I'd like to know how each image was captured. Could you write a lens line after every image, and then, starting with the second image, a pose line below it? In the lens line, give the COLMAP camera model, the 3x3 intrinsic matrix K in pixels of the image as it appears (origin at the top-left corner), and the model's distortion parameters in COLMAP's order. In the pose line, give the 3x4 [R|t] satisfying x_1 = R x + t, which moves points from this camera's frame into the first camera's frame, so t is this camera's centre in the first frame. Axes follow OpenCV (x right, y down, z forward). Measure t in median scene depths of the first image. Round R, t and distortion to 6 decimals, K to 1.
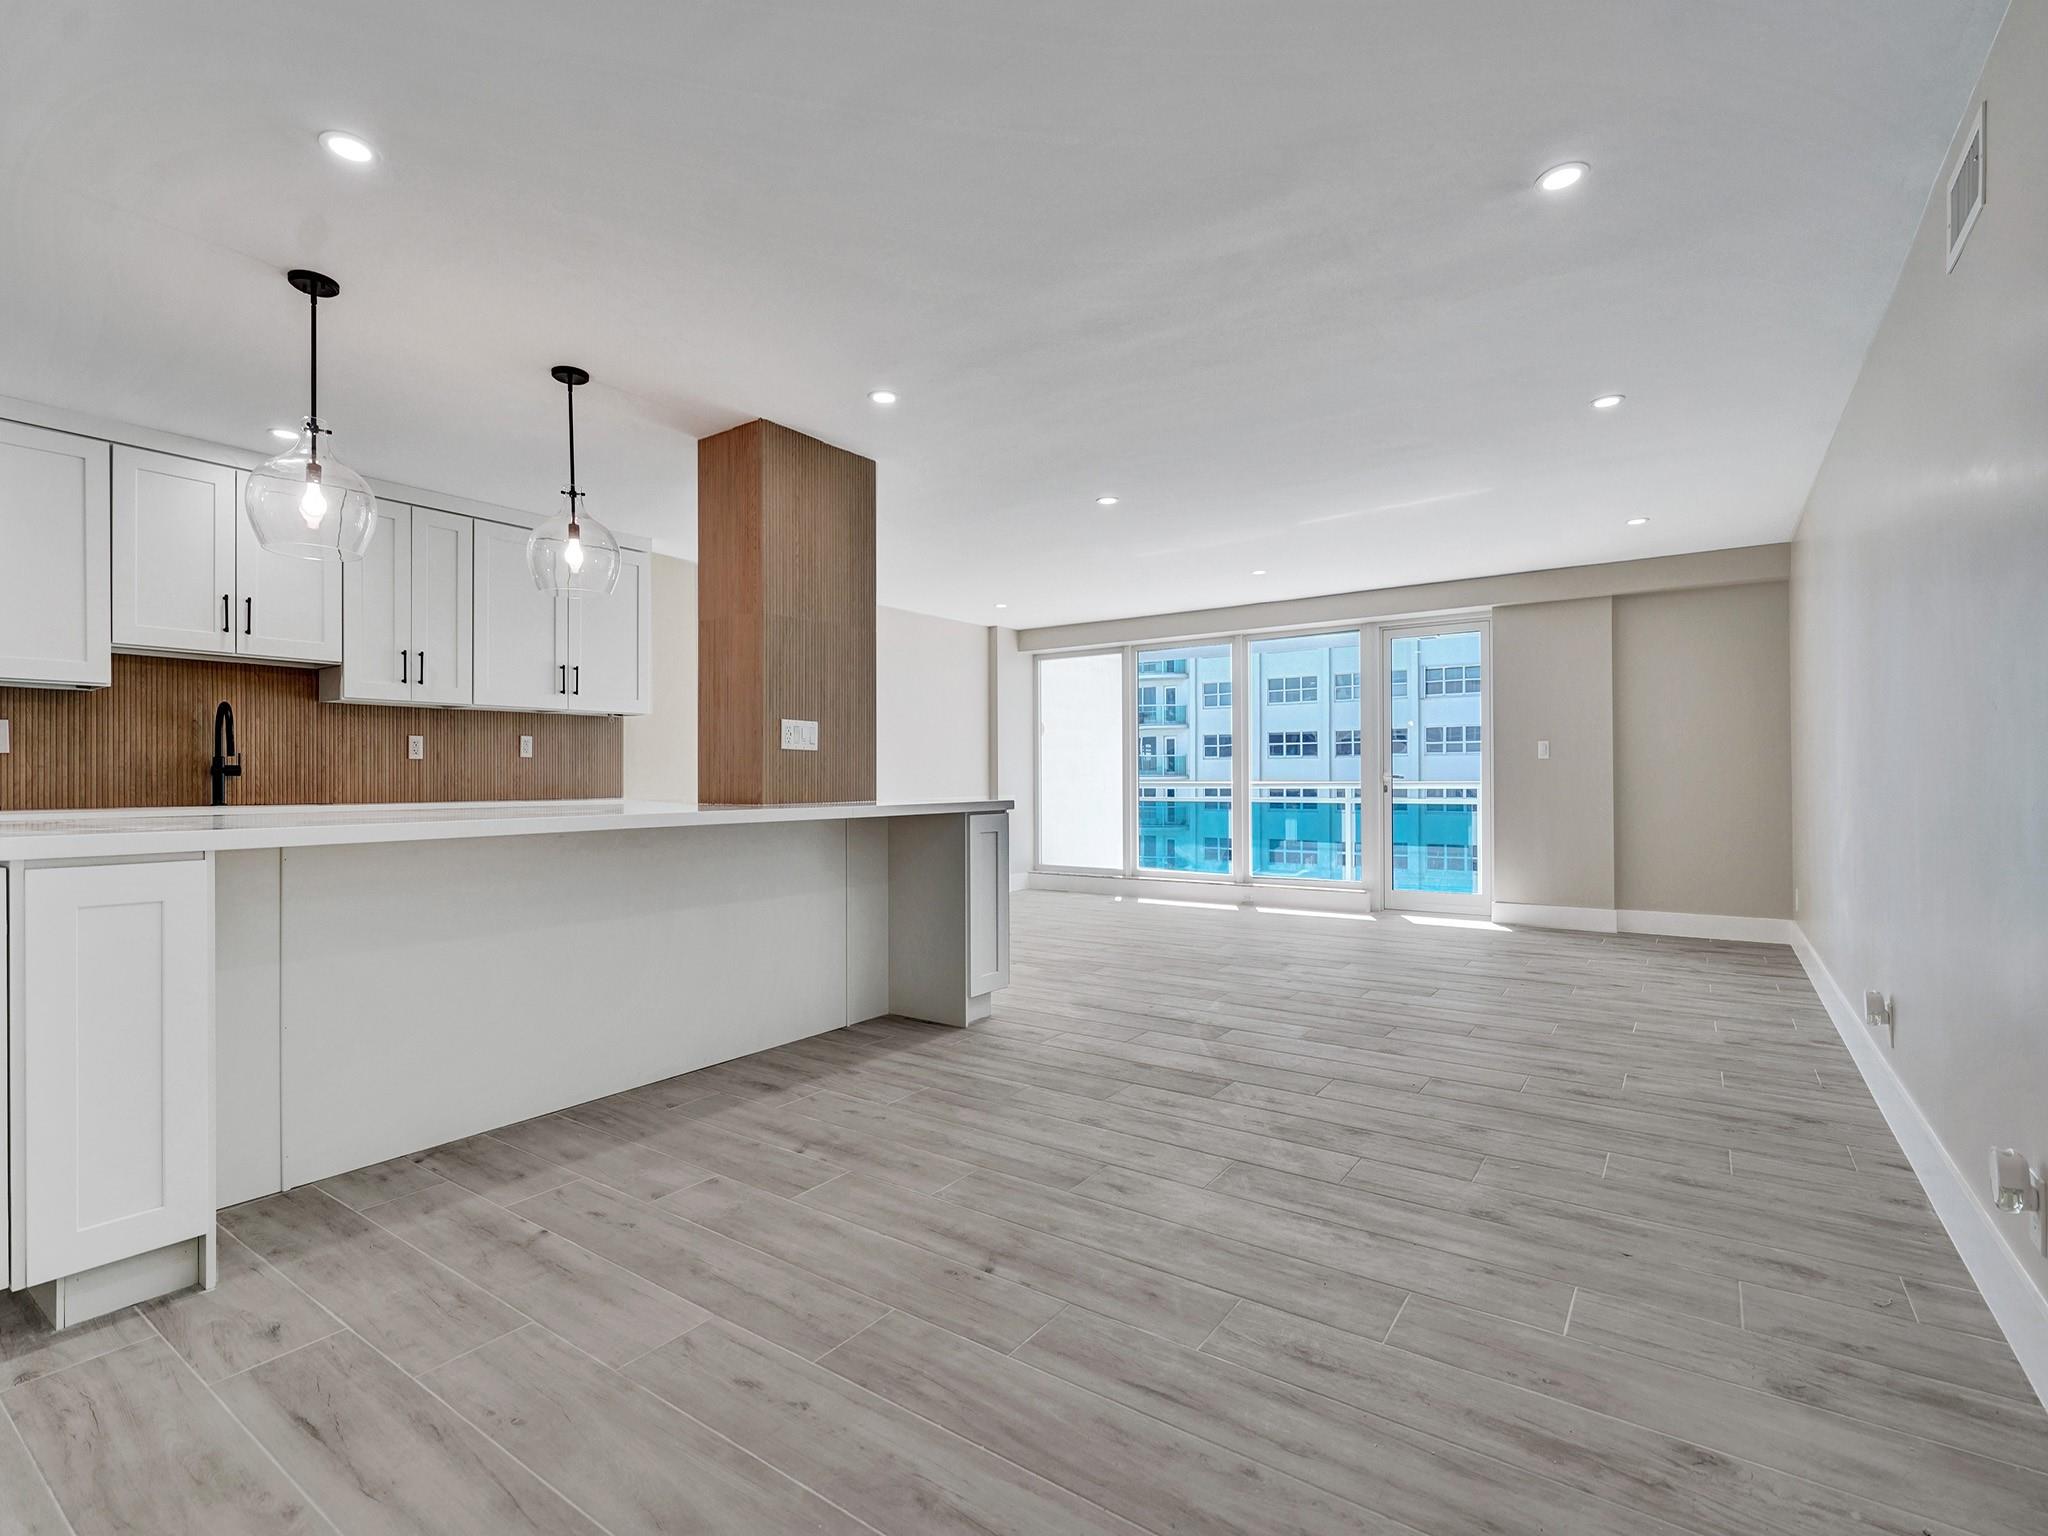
lens RADIAL K [[975.5, 0, 1009.5], [0, 975.5, 762.9], [0, 0, 1]] dist [-0.003117, 0.001041]
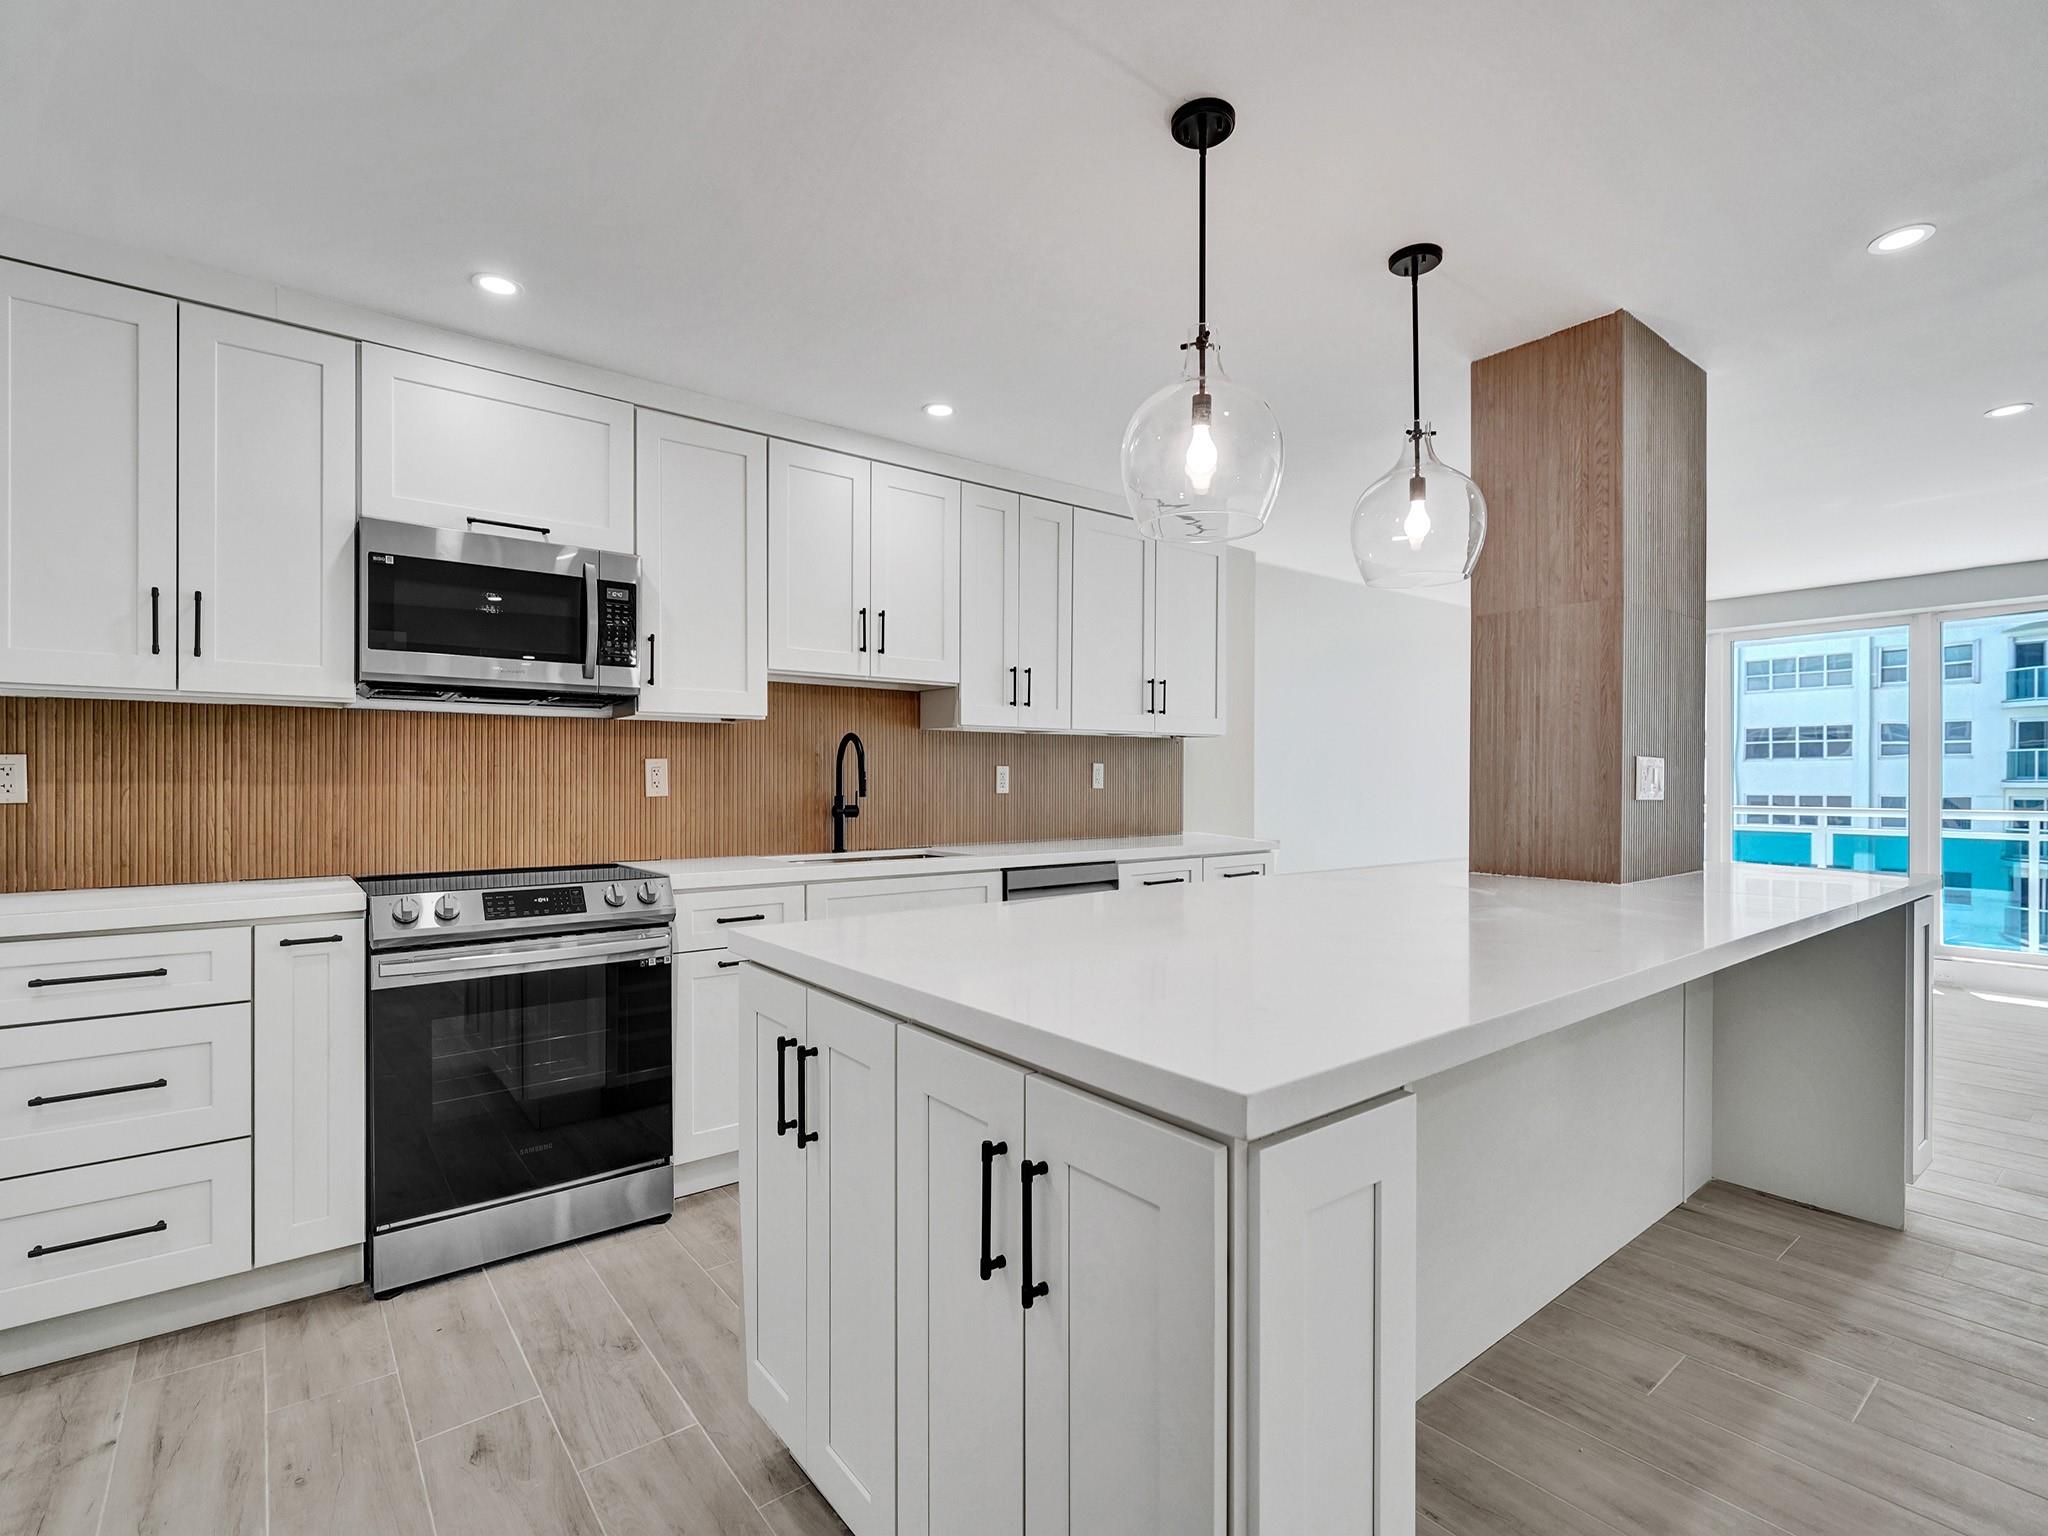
lens RADIAL K [[975.5, 0, 1009.5], [0, 975.5, 762.9], [0, 0, 1]] dist [-0.003117, 0.001041]
pose [[0.957225, 0.000829, -0.289344, -0.326768], [-0.000990, 0.999999, -0.000412, -0.027974], [0.289344, 0.000681, 0.957225, 0.164369]]
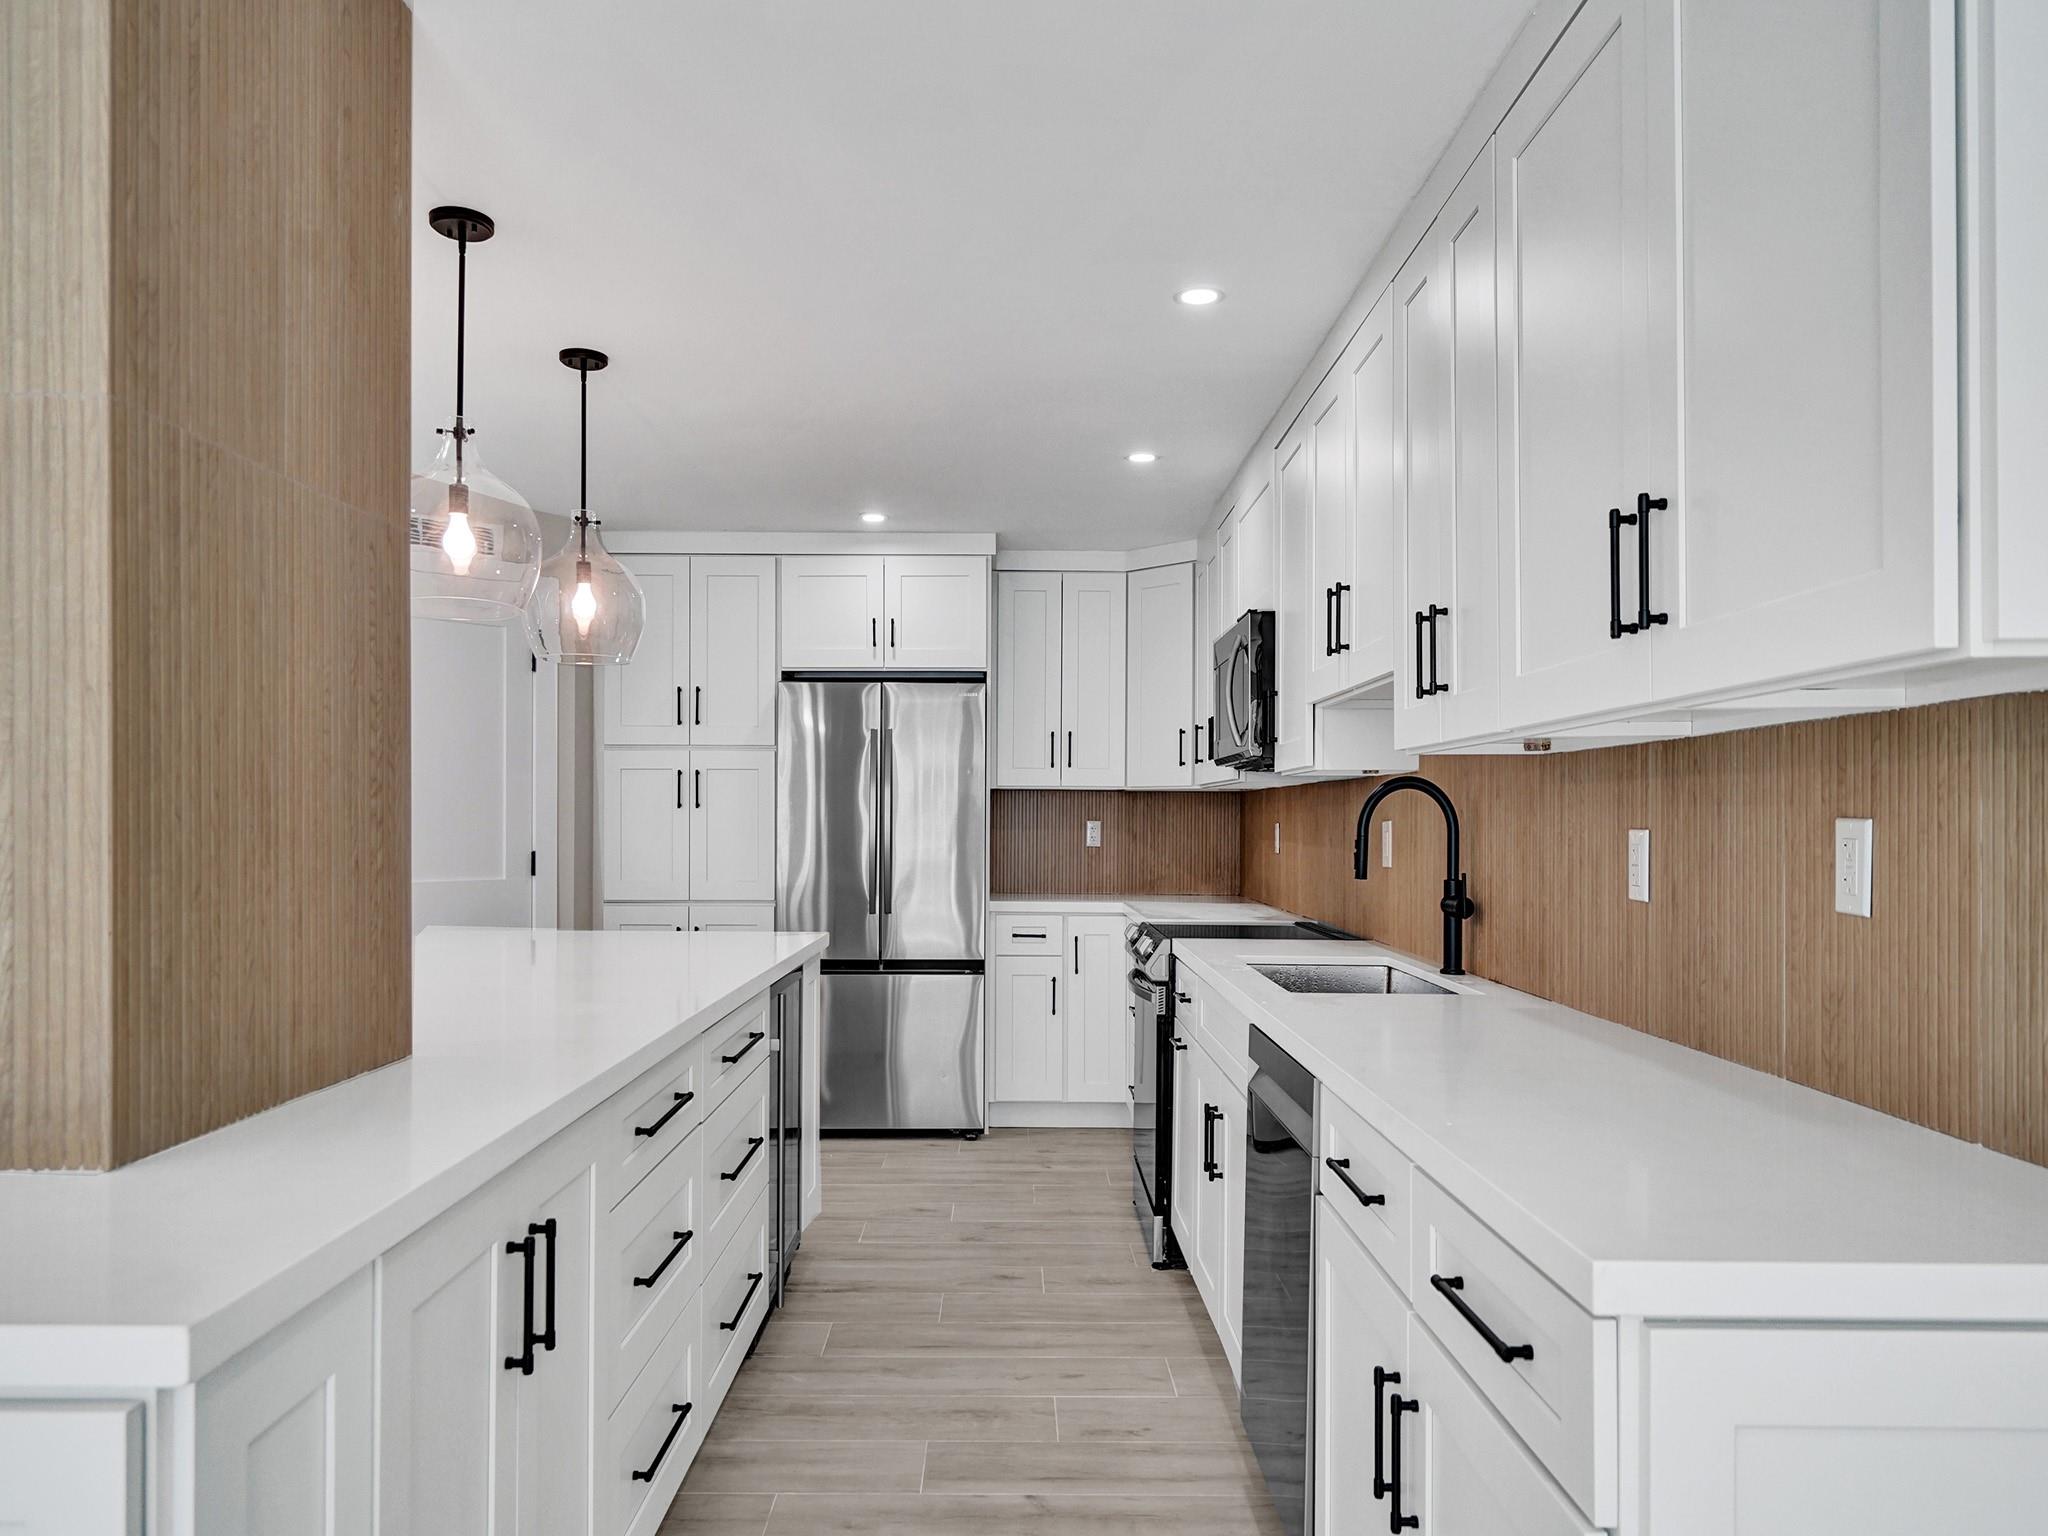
lens RADIAL K [[1317.7, 0, 1019.1], [0, 1317.7, 827.1], [0, 0, 1]] dist [0.000300, 0.000074]
pose [[-0.812732, 0.002163, -0.582633, -0.167551], [0.006007, 0.999971, -0.004668, -0.025712], [0.582606, -0.007293, -0.812722, 1.146015]]
